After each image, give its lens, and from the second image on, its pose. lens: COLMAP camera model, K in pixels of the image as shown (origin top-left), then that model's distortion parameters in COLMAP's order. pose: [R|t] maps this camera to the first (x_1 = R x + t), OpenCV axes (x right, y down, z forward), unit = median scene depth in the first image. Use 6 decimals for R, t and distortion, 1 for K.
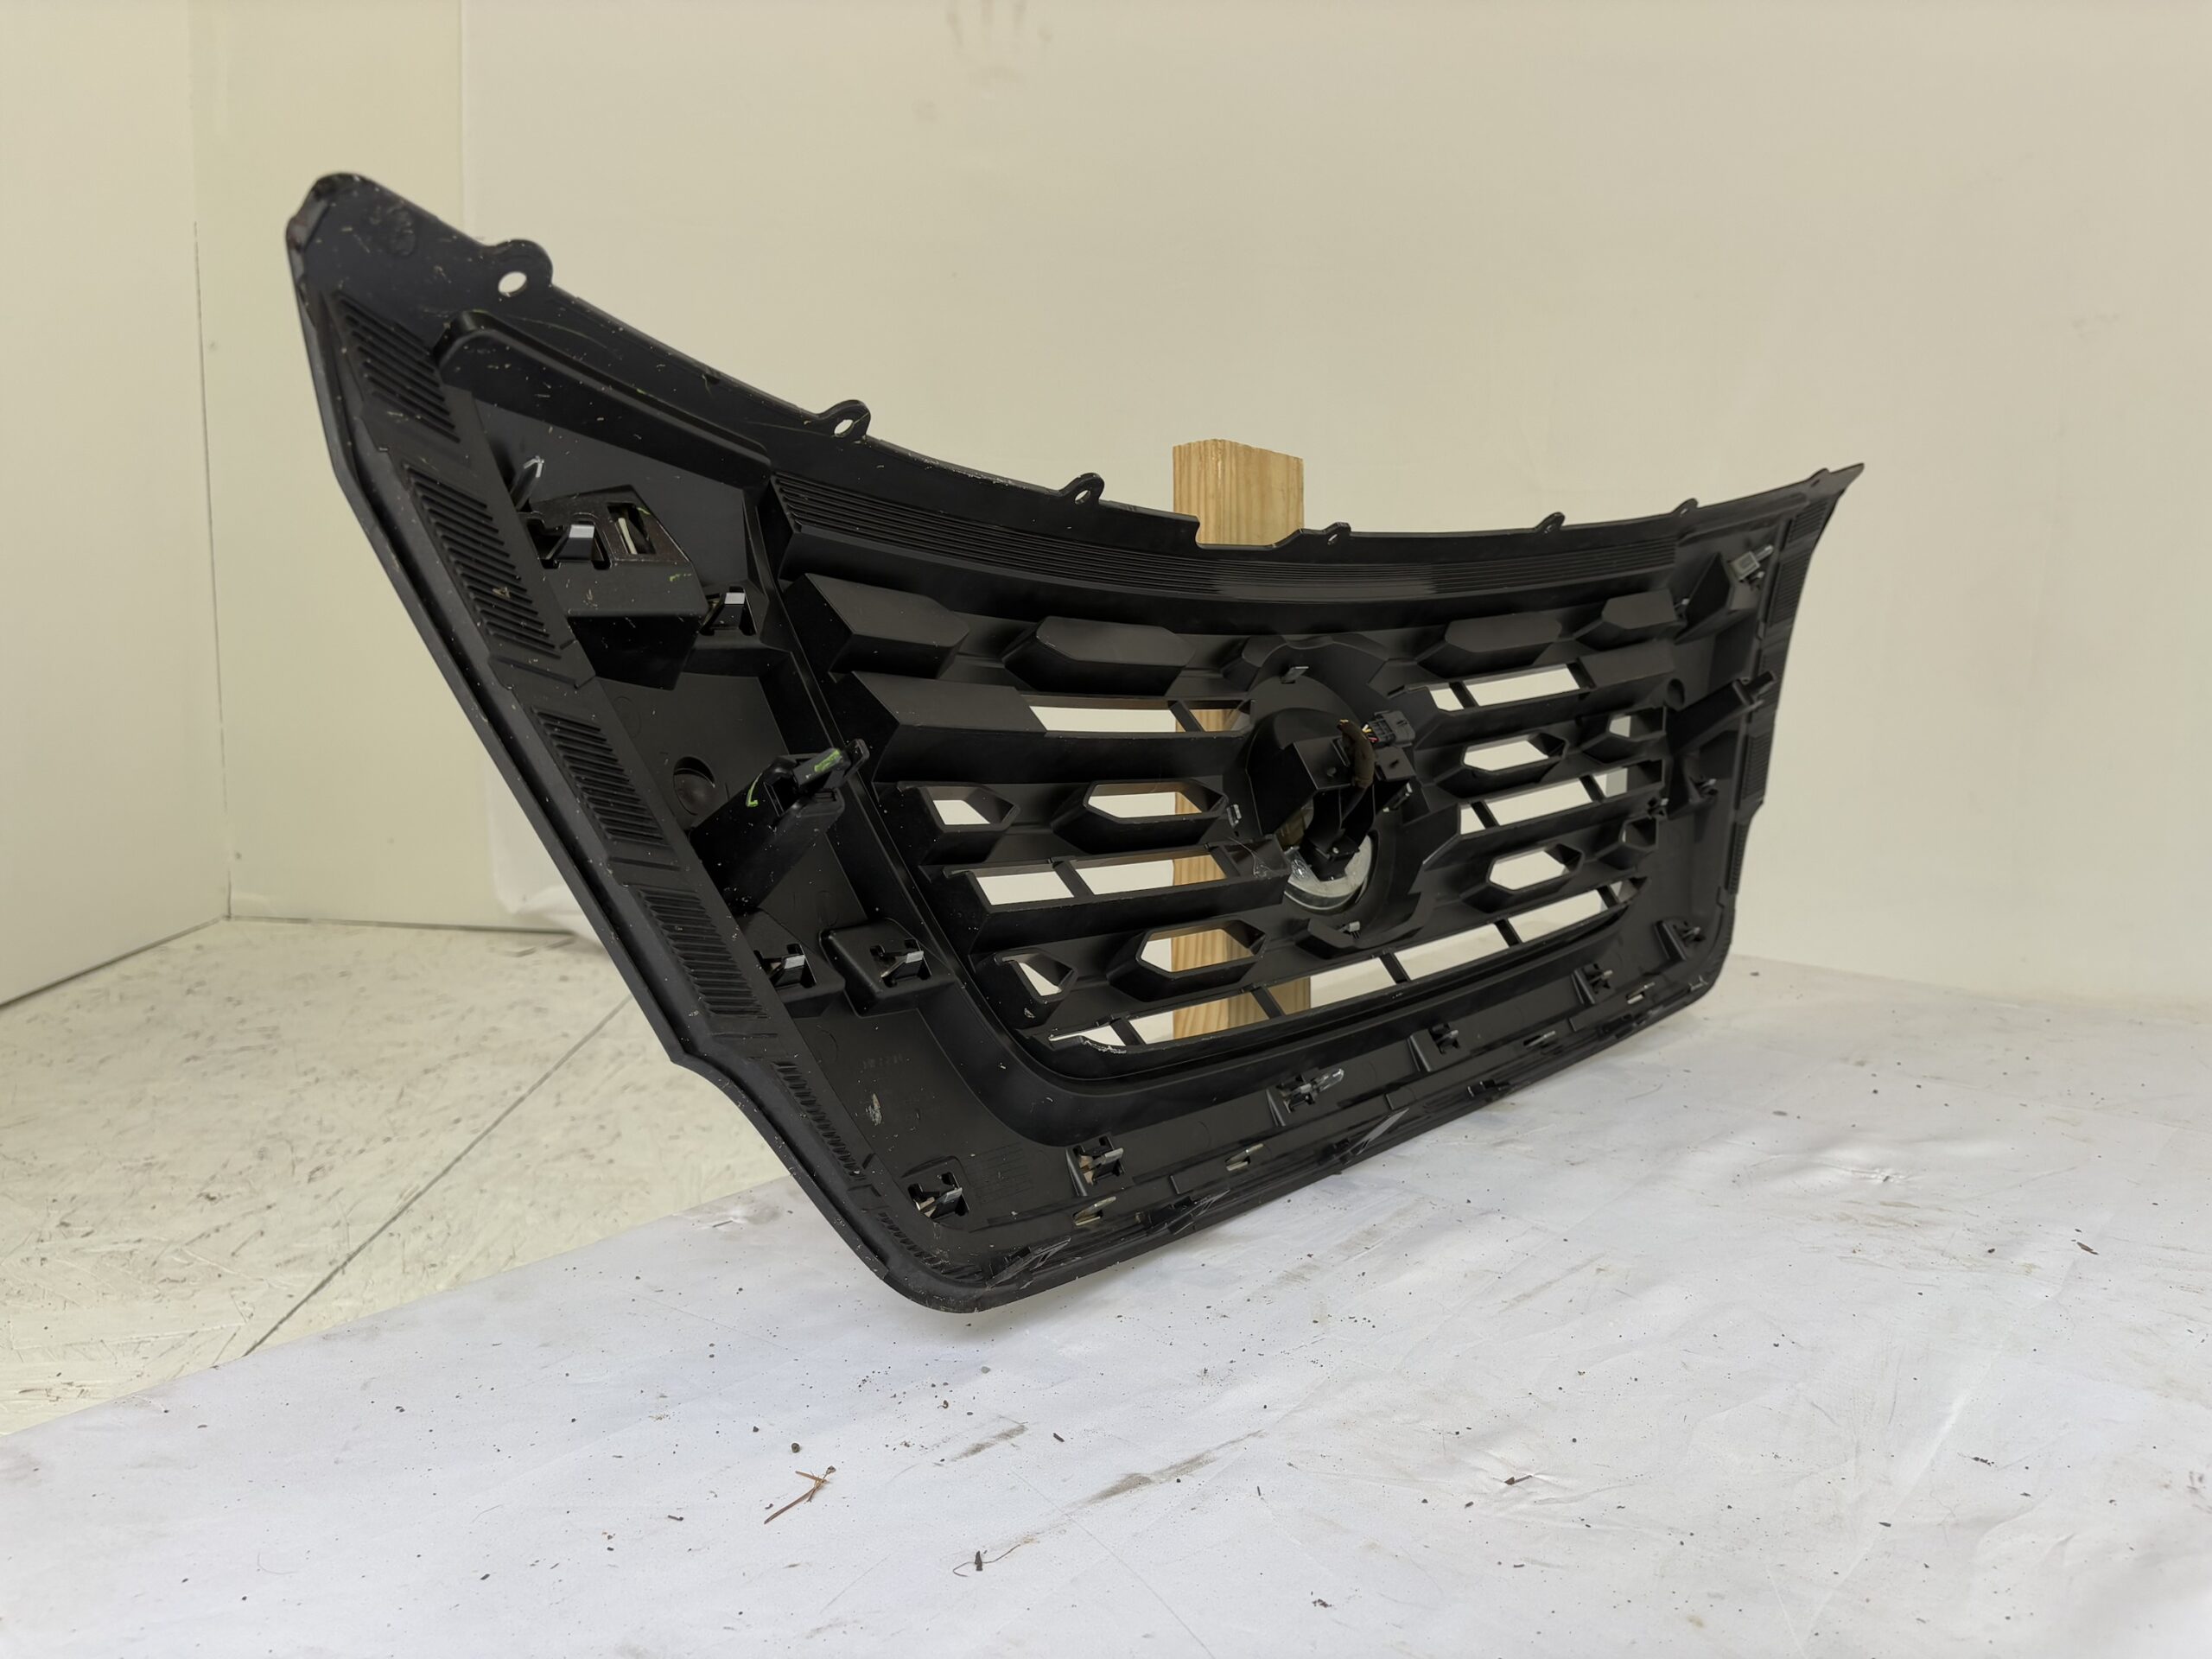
lens RADIAL K [[1697.9, 0, 1115.8], [0, 1697.9, 819.4], [0, 0, 1]] dist [0.023525, -0.028332]
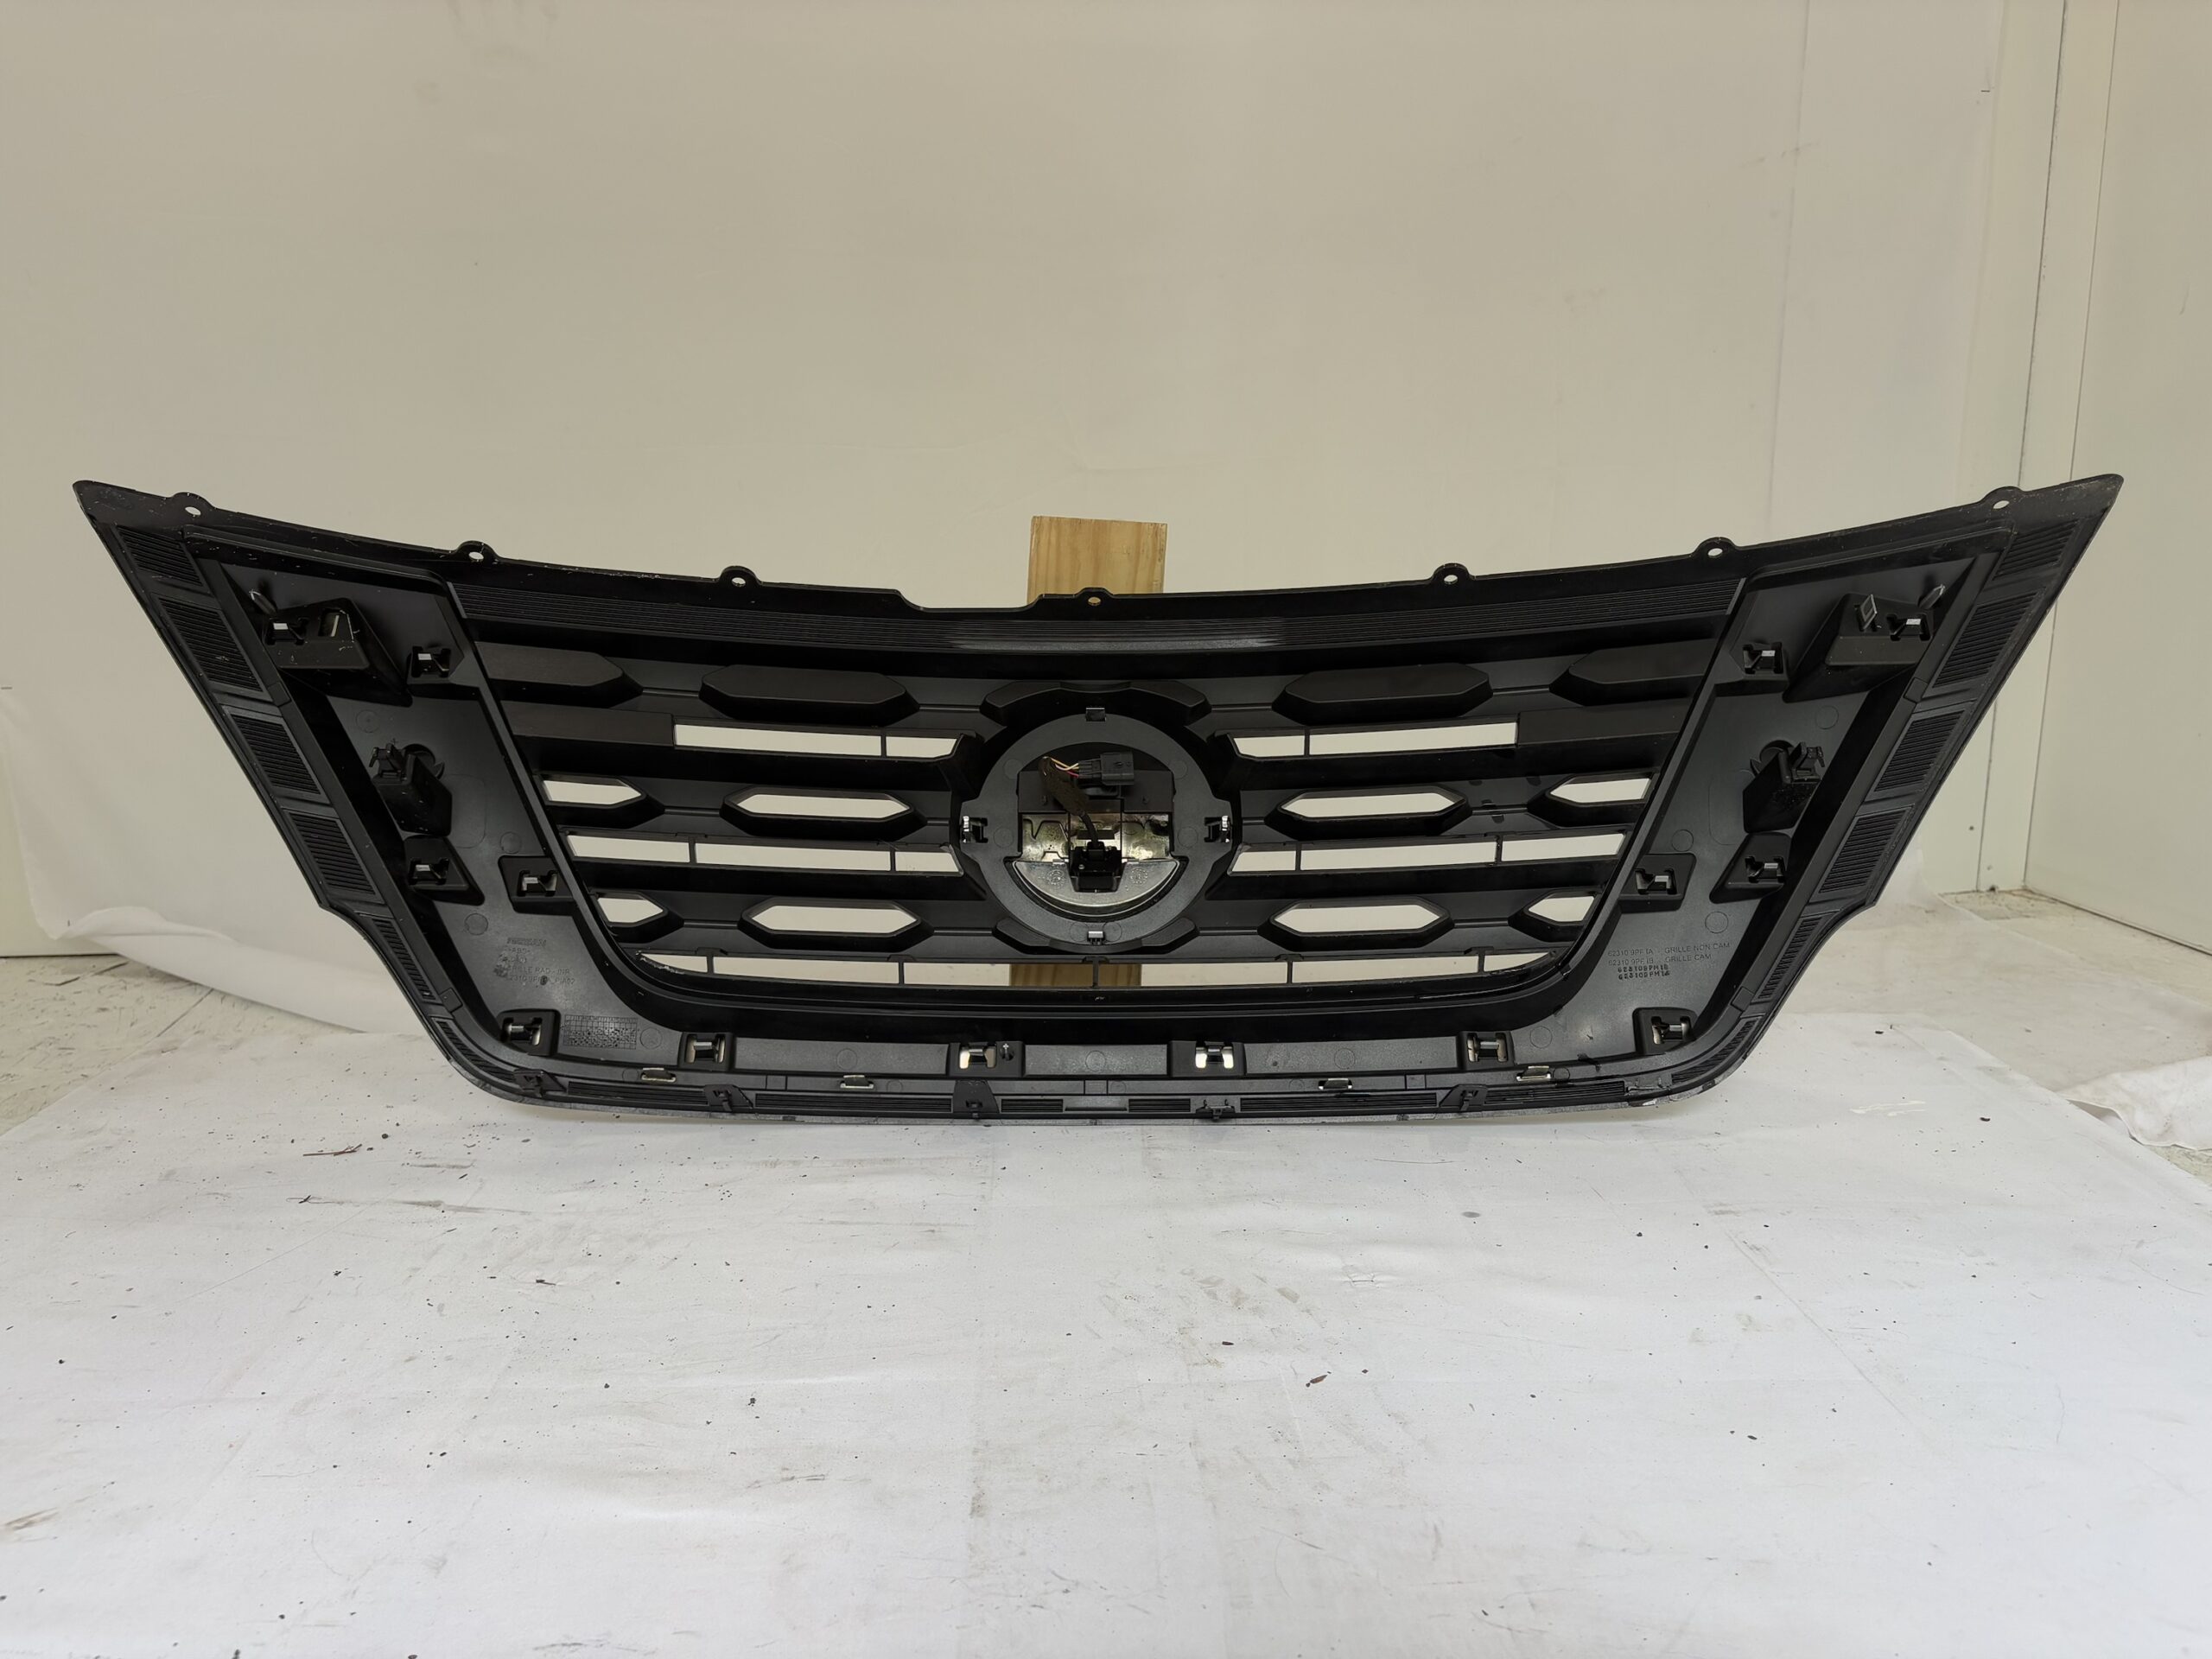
lens RADIAL K [[1697.9, 0, 1094.7], [0, 1697.9, 869.3], [0, 0, 1]] dist [0.023525, -0.028332]
pose [[0.650154, 0.124559, -0.749523, 1.549129], [-0.090657, 0.992141, 0.086241, -0.125521], [0.754374, 0.011880, 0.656337, 0.367885]]
